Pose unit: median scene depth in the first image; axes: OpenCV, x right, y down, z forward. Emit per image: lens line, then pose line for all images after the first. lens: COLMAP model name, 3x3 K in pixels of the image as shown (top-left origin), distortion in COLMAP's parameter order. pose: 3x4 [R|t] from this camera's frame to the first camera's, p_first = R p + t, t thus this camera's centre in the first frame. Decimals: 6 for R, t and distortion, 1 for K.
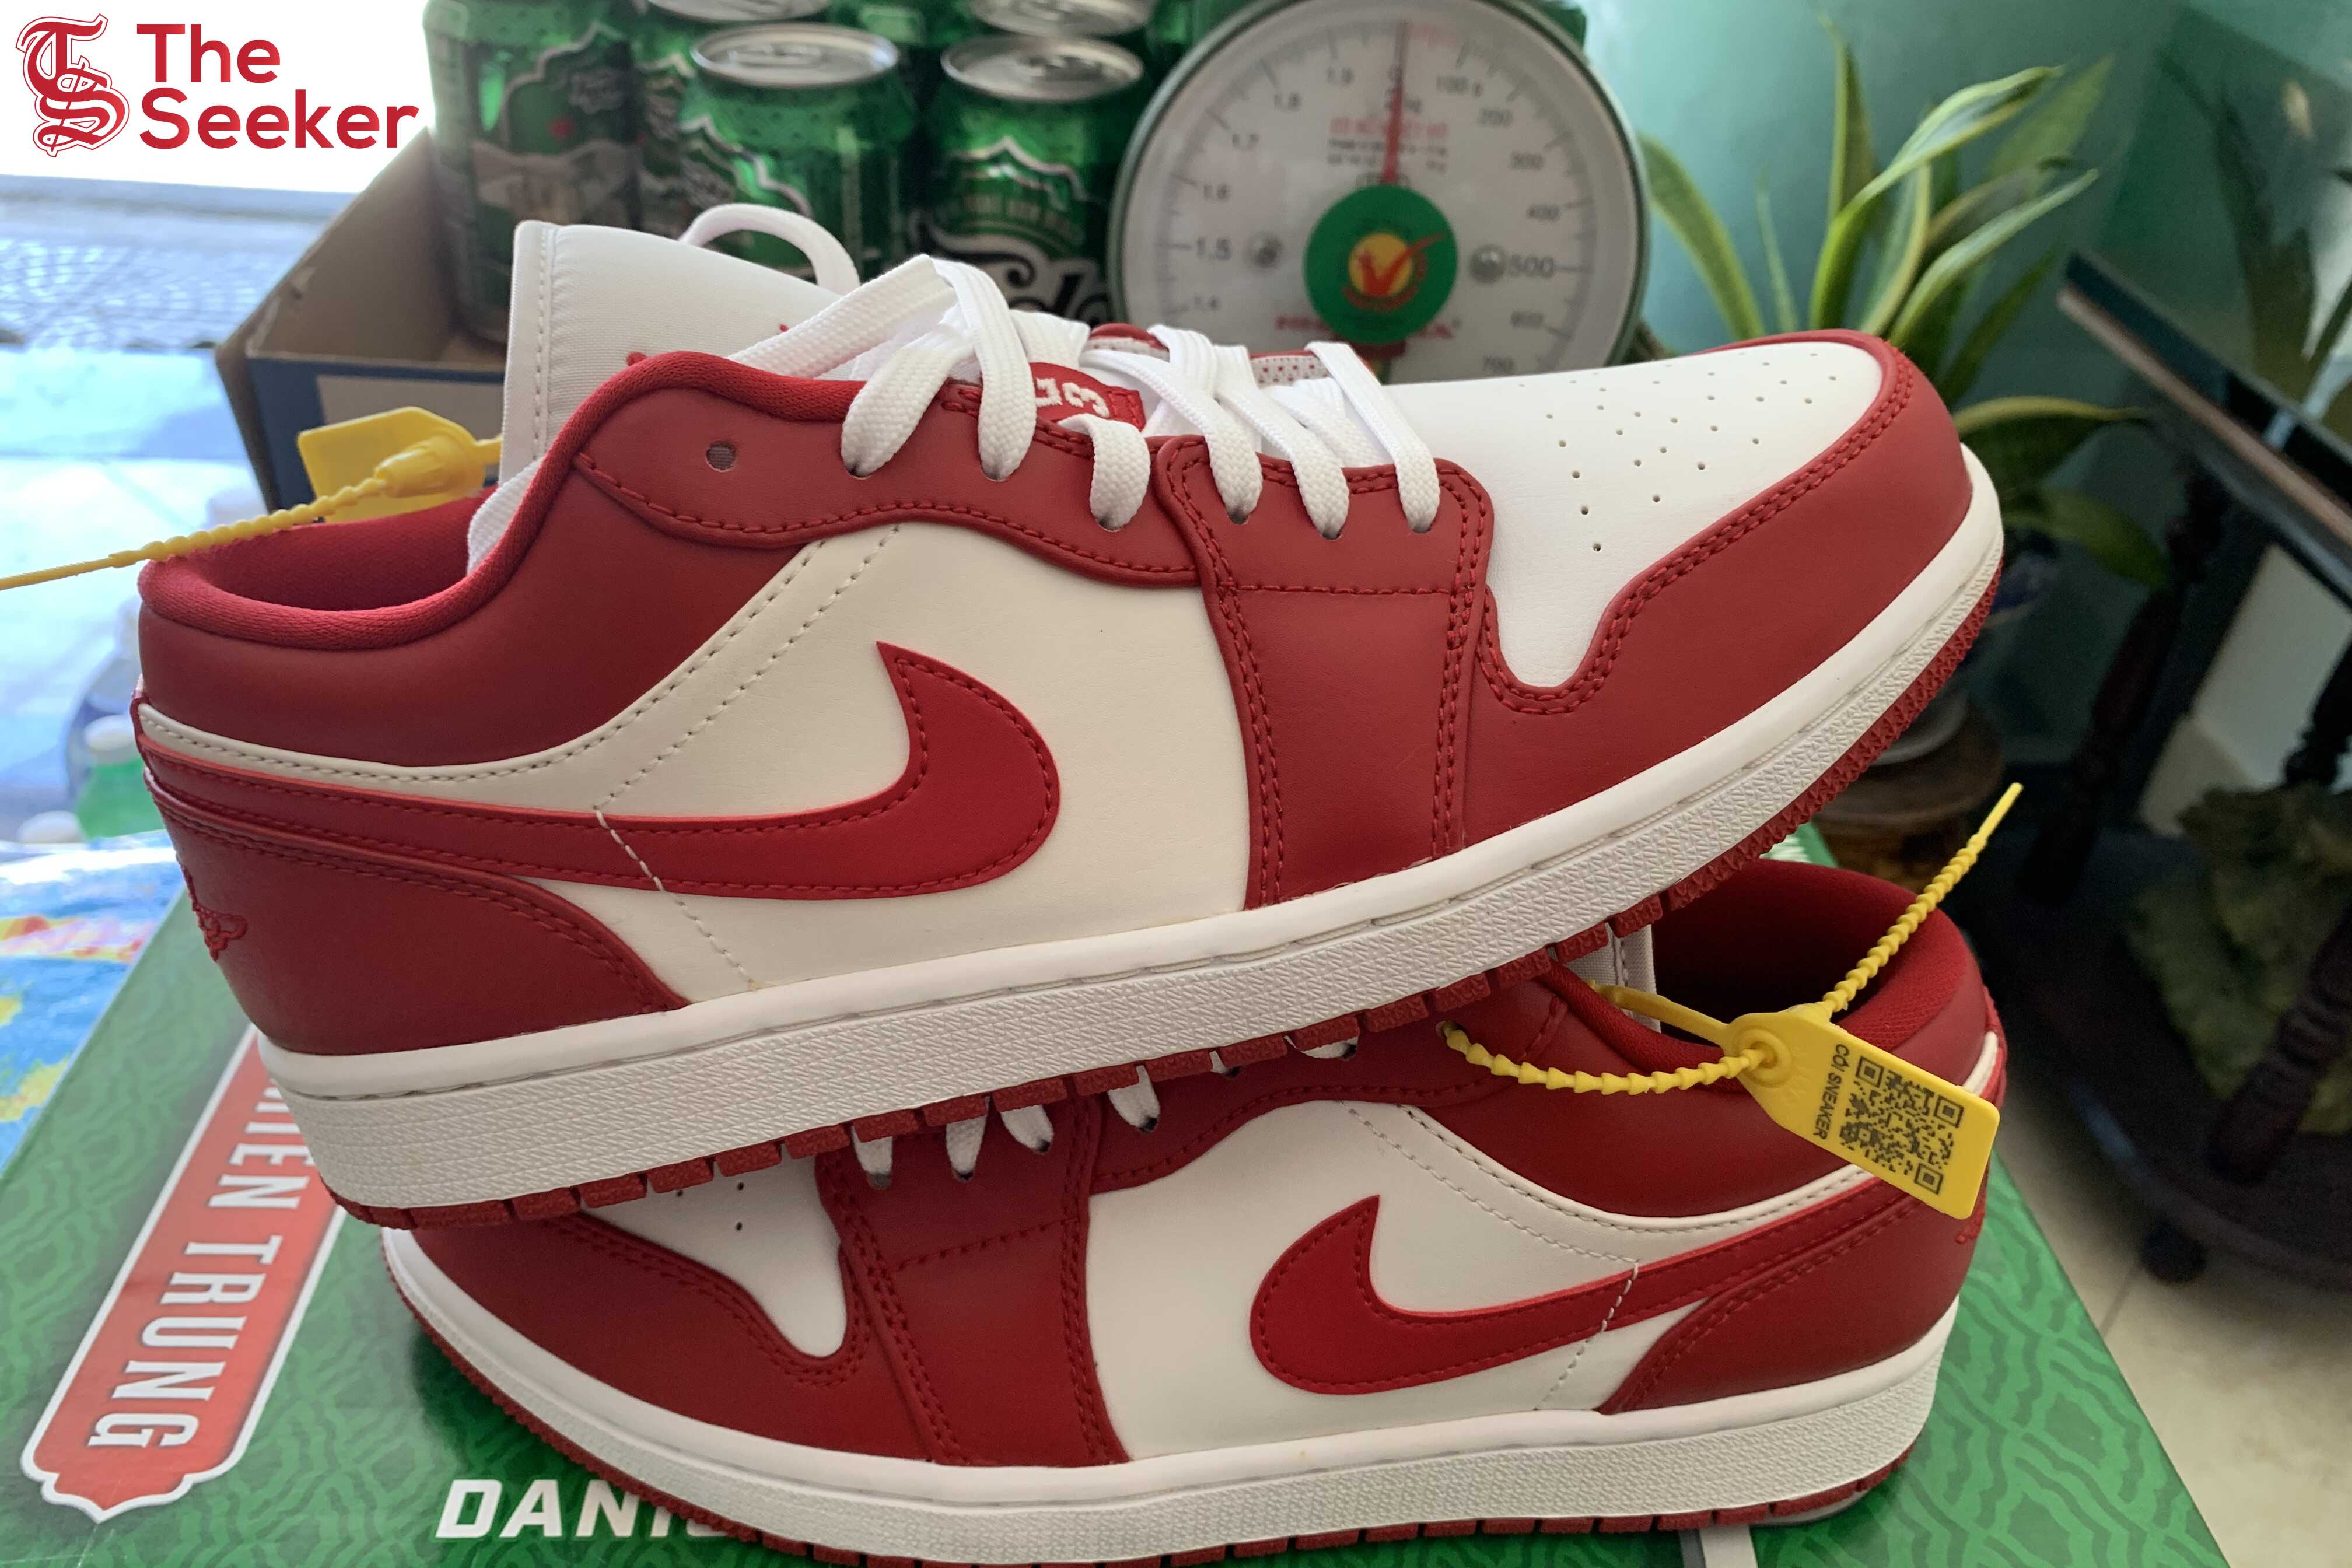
lens RADIAL K [[1803.4, 0, 1178.7], [0, 1803.4, 785.1], [0, 0, 1]] dist [-0.019732, 0.005378]
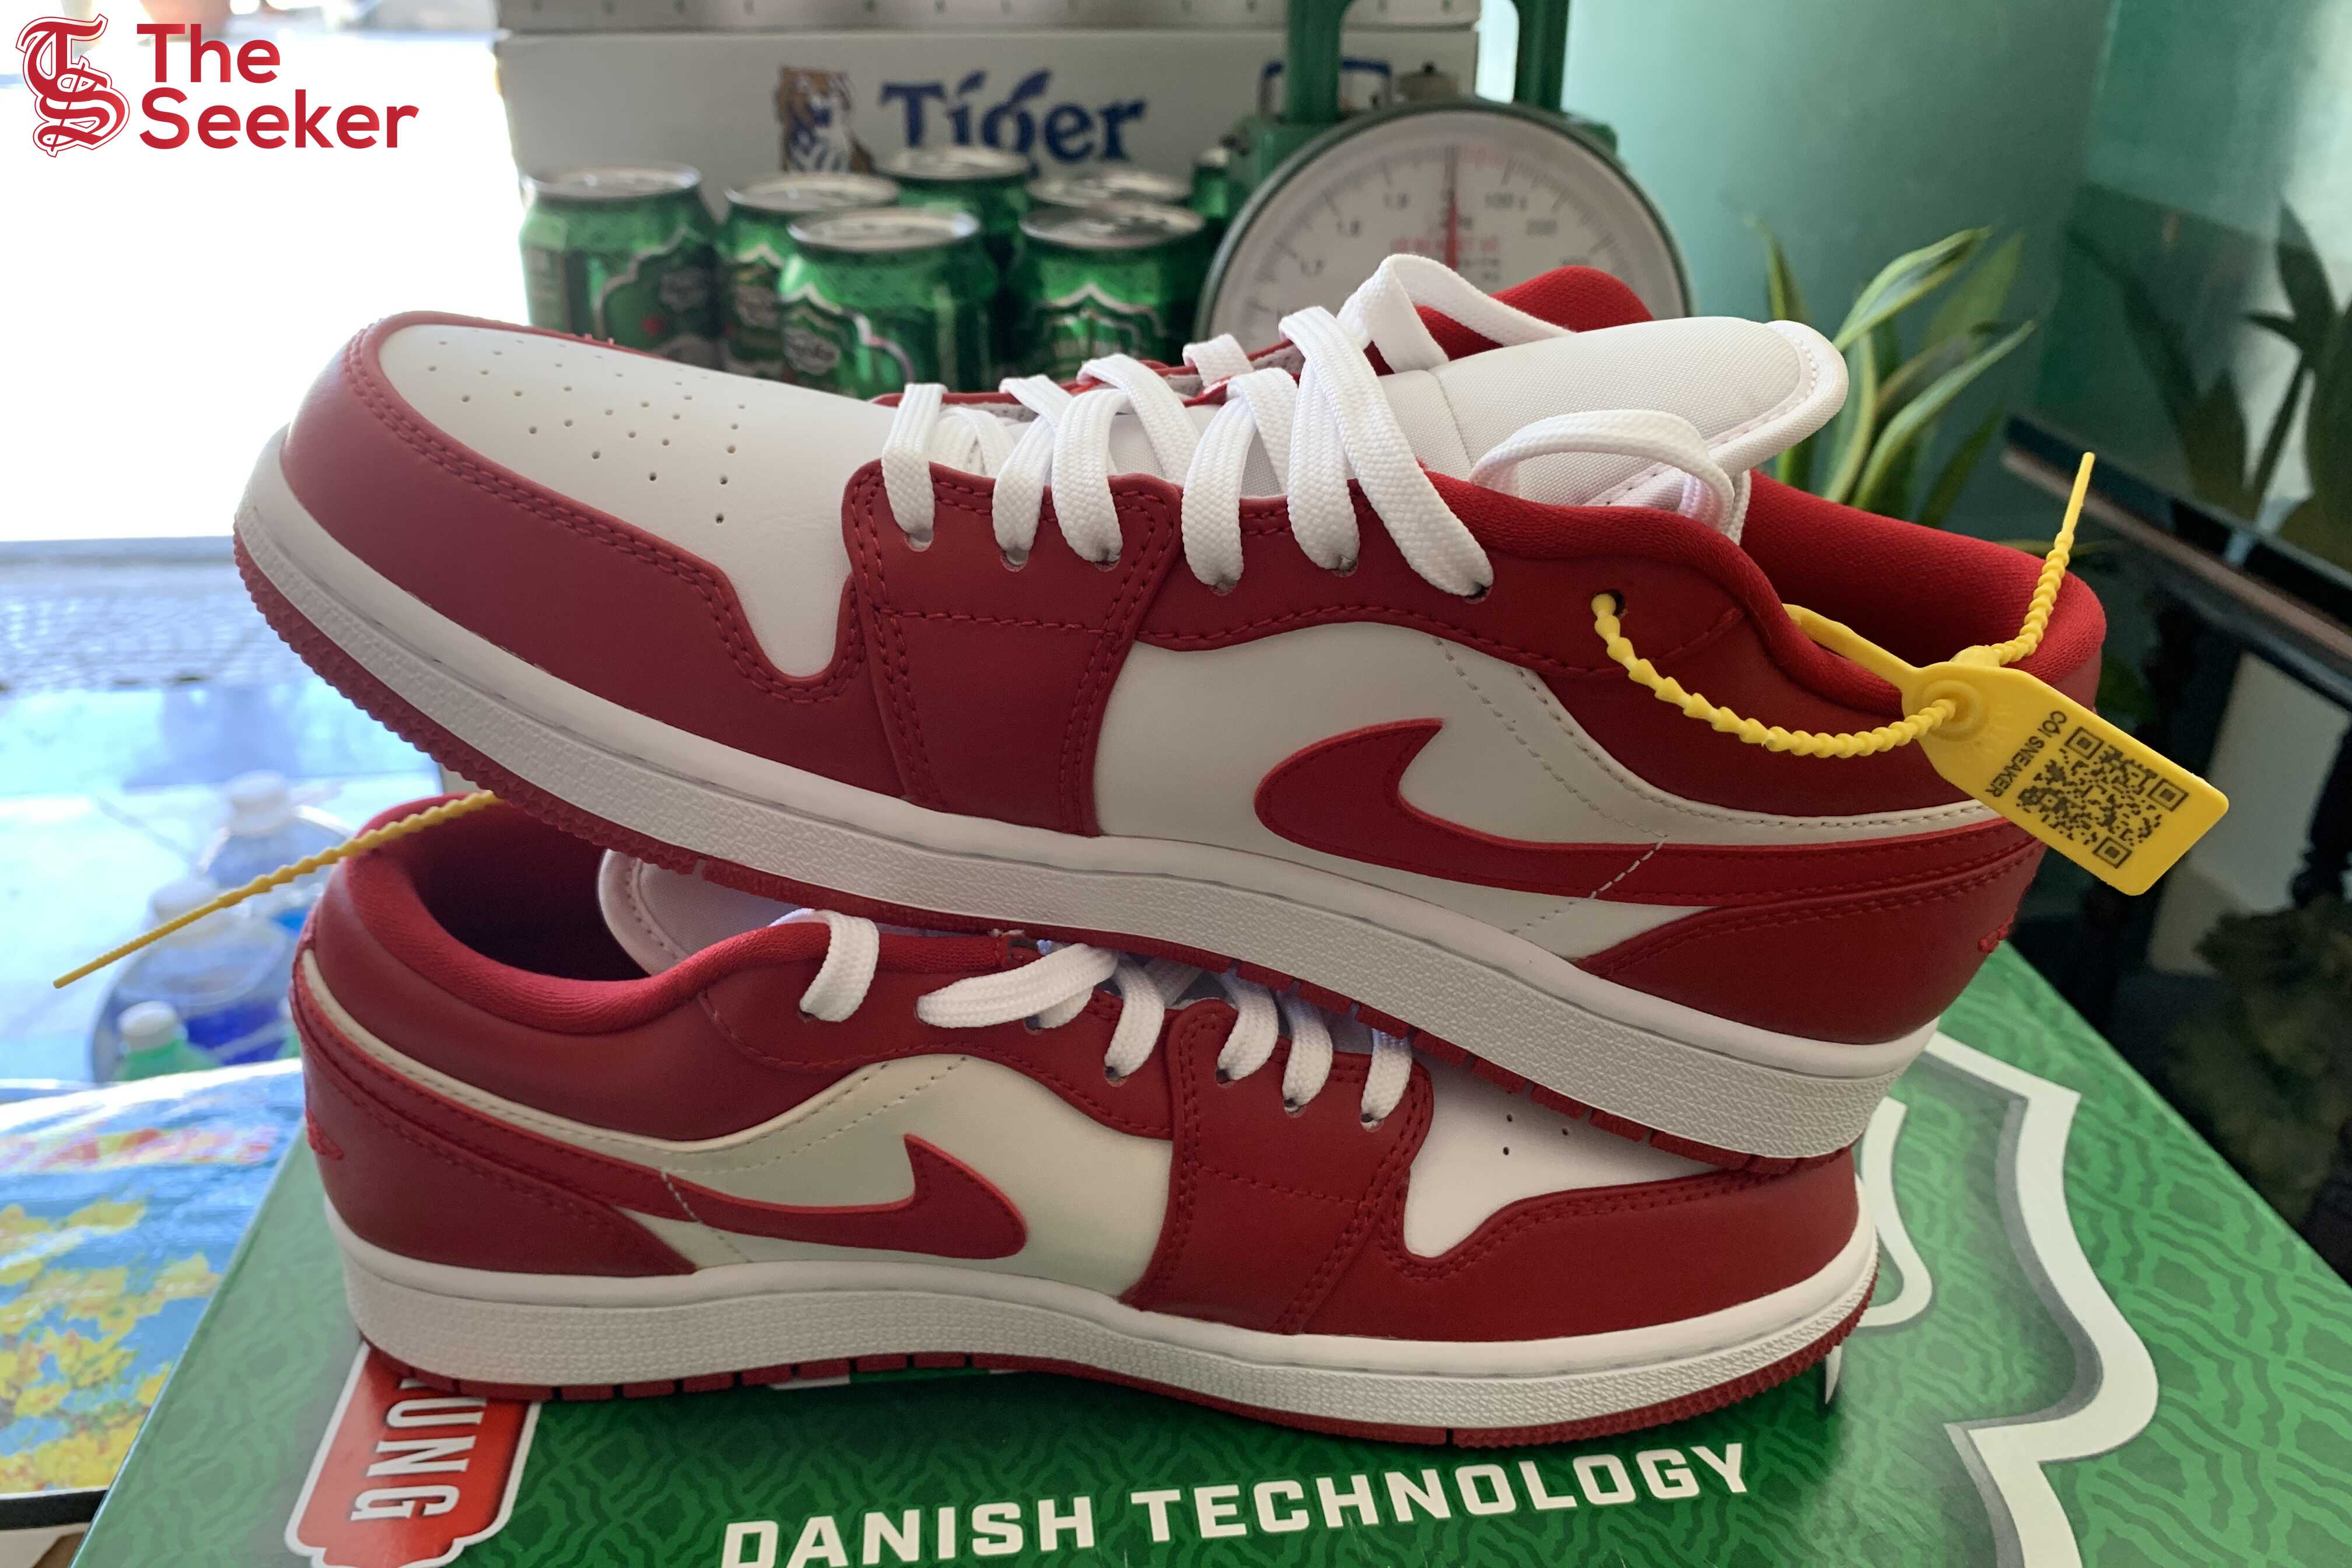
lens RADIAL K [[1803.4, 0, 1167.8], [0, 1803.4, 785.2], [0, 0, 1]] dist [-0.019732, 0.005378]
pose [[0.996397, -0.083353, 0.015658, -0.088946], [0.084747, 0.985692, -0.145702, 0.092820], [-0.003289, 0.146504, 0.989205, -0.015906]]
